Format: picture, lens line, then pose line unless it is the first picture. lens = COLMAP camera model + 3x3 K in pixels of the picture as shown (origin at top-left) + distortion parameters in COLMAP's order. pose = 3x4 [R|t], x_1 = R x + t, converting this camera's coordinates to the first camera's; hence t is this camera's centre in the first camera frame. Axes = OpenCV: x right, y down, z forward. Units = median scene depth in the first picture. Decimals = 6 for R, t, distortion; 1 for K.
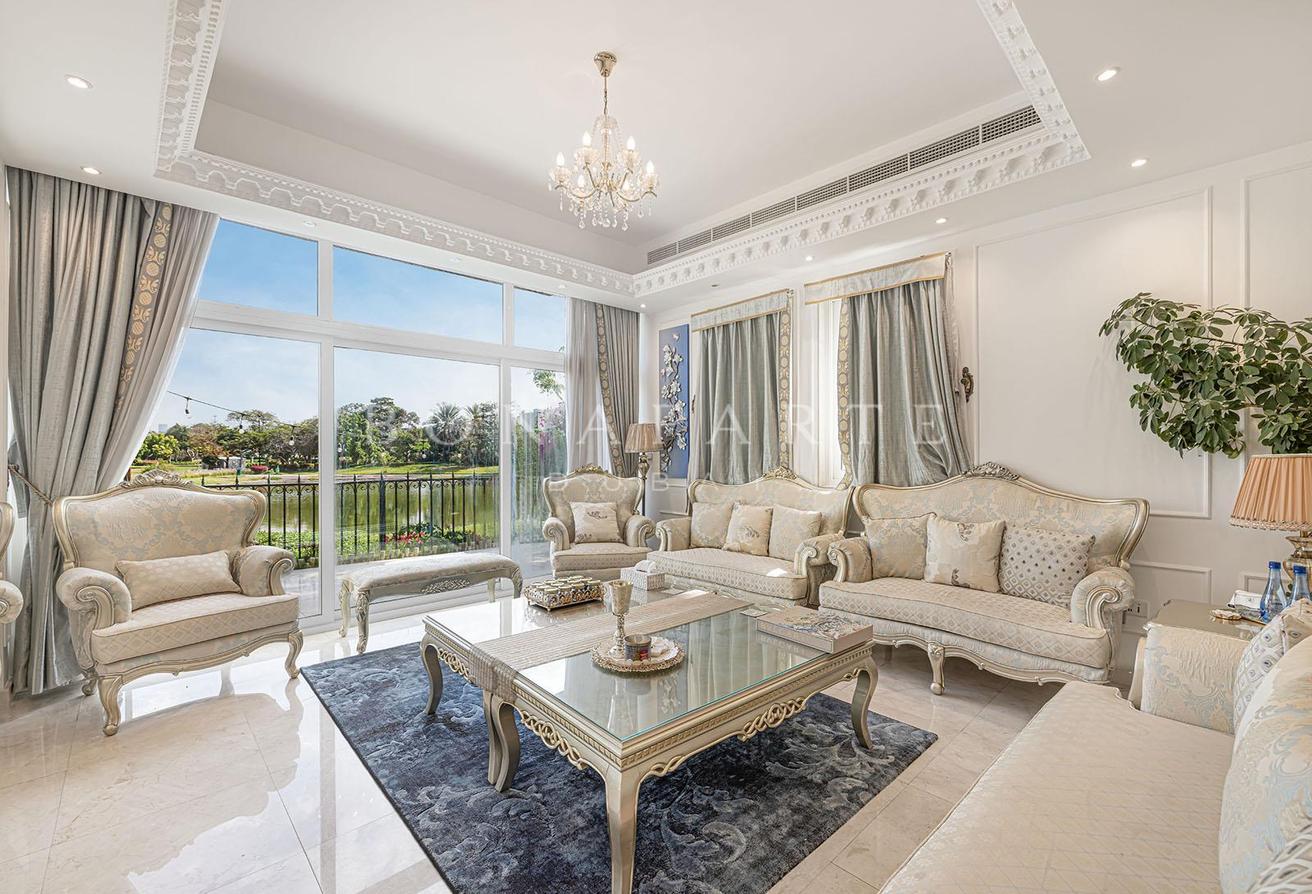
lens RADIAL K [[552.0, 0, 654.5], [0, 552.0, 455.0], [0, 0, 1]] dist [0.001103, -0.000055]
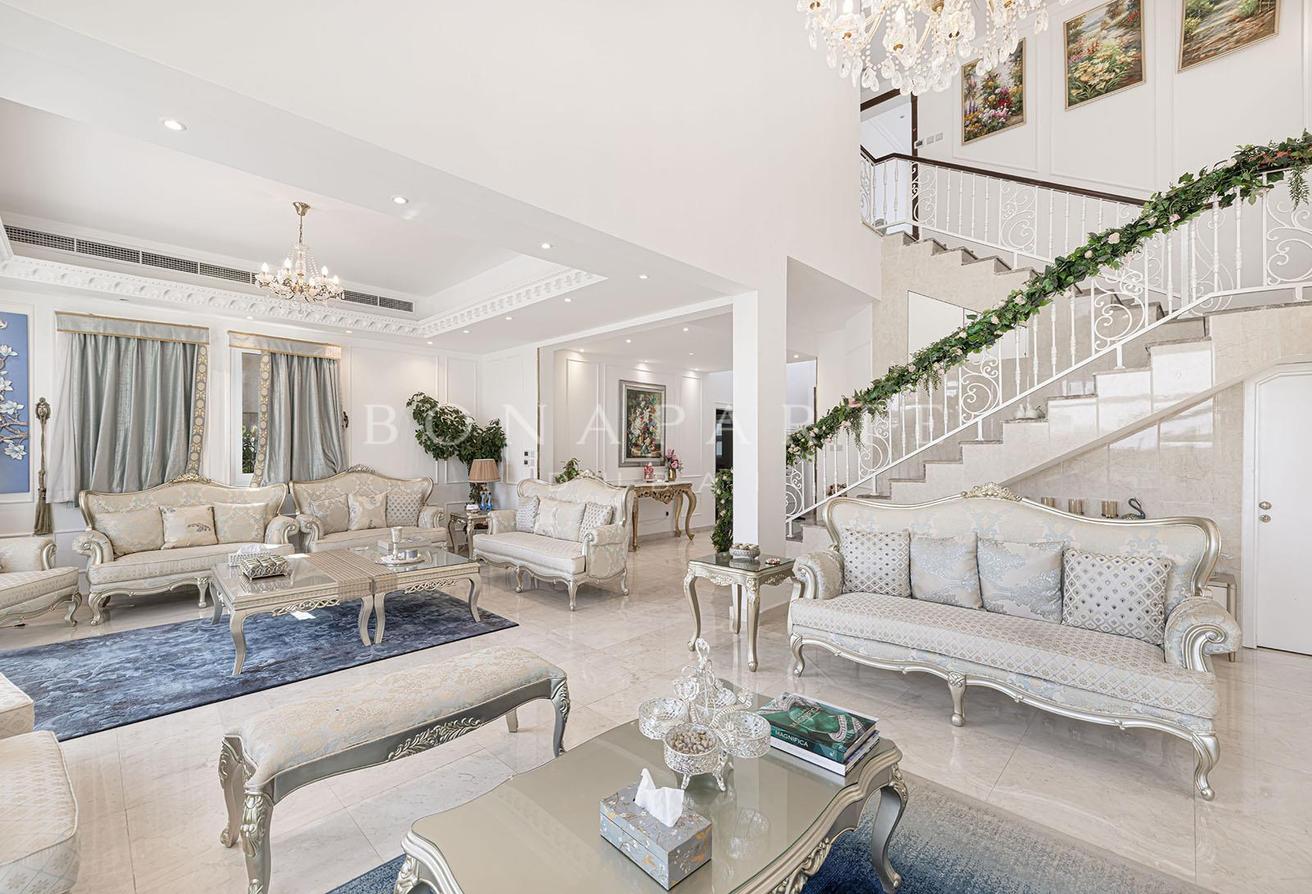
lens RADIAL K [[552.0, 0, 657.3], [0, 552.0, 449.4], [0, 0, 1]] dist [0.001103, -0.000055]
pose [[-0.049230, 0.001742, 0.998786, -1.109760], [0.002800, 0.999995, -0.001606, -0.027097], [-0.998784, 0.002718, -0.049235, 0.066334]]
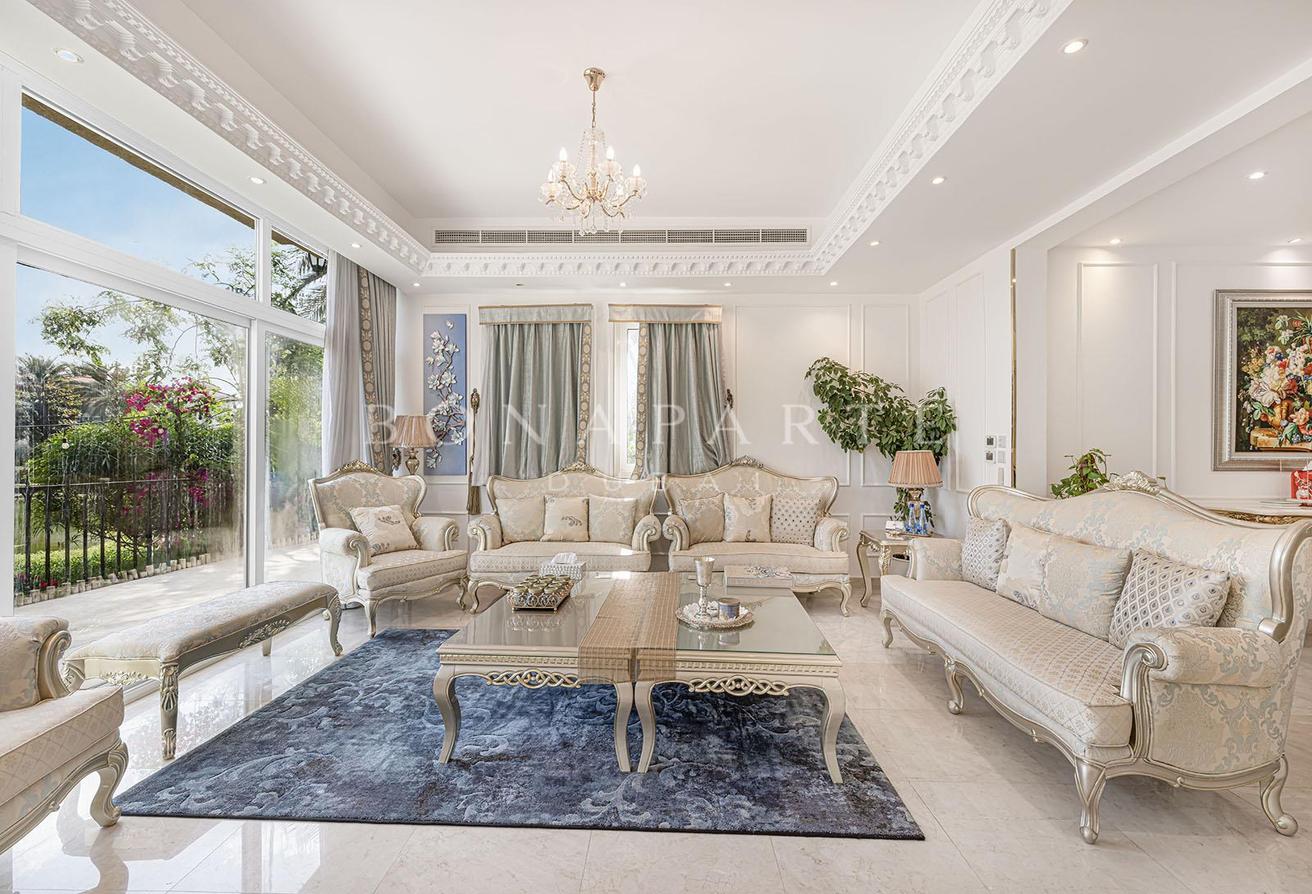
lens RADIAL K [[552.0, 0, 653.3], [0, 552.0, 445.6], [0, 0, 1]] dist [0.001103, -0.000055]
pose [[0.702463, 0.007629, 0.711679, -0.505777], [-0.001524, 0.999956, -0.009215, -0.000447], [-0.711719, 0.005389, 0.702444, 0.124080]]
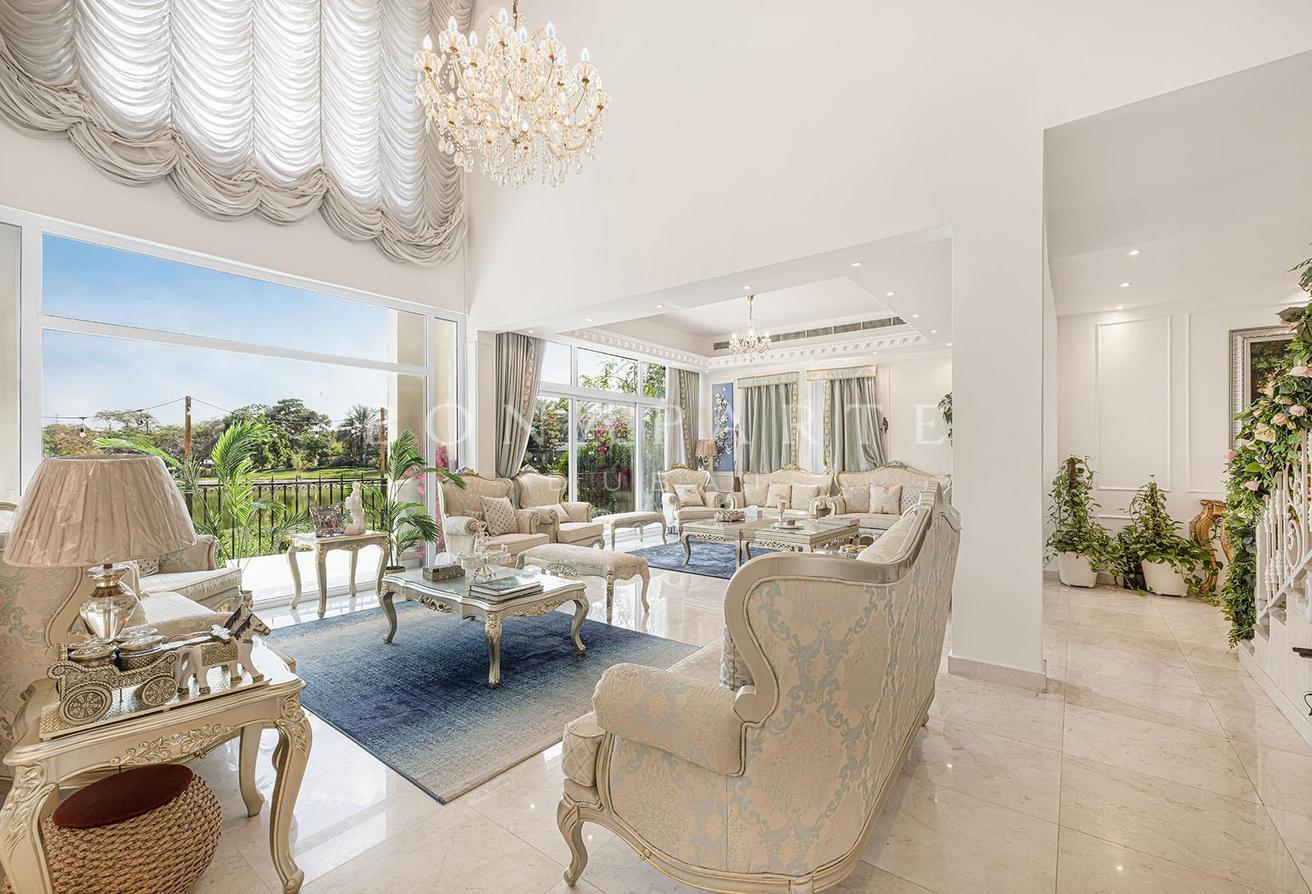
lens RADIAL K [[552.0, 0, 654.5], [0, 552.0, 456.0], [0, 0, 1]] dist [0.001103, -0.000055]
pose [[0.986476, -0.000495, 0.163903, -0.606229], [0.001317, 0.999987, -0.004906, 0.003533], [-0.163898, 0.005055, 0.986464, -0.880004]]
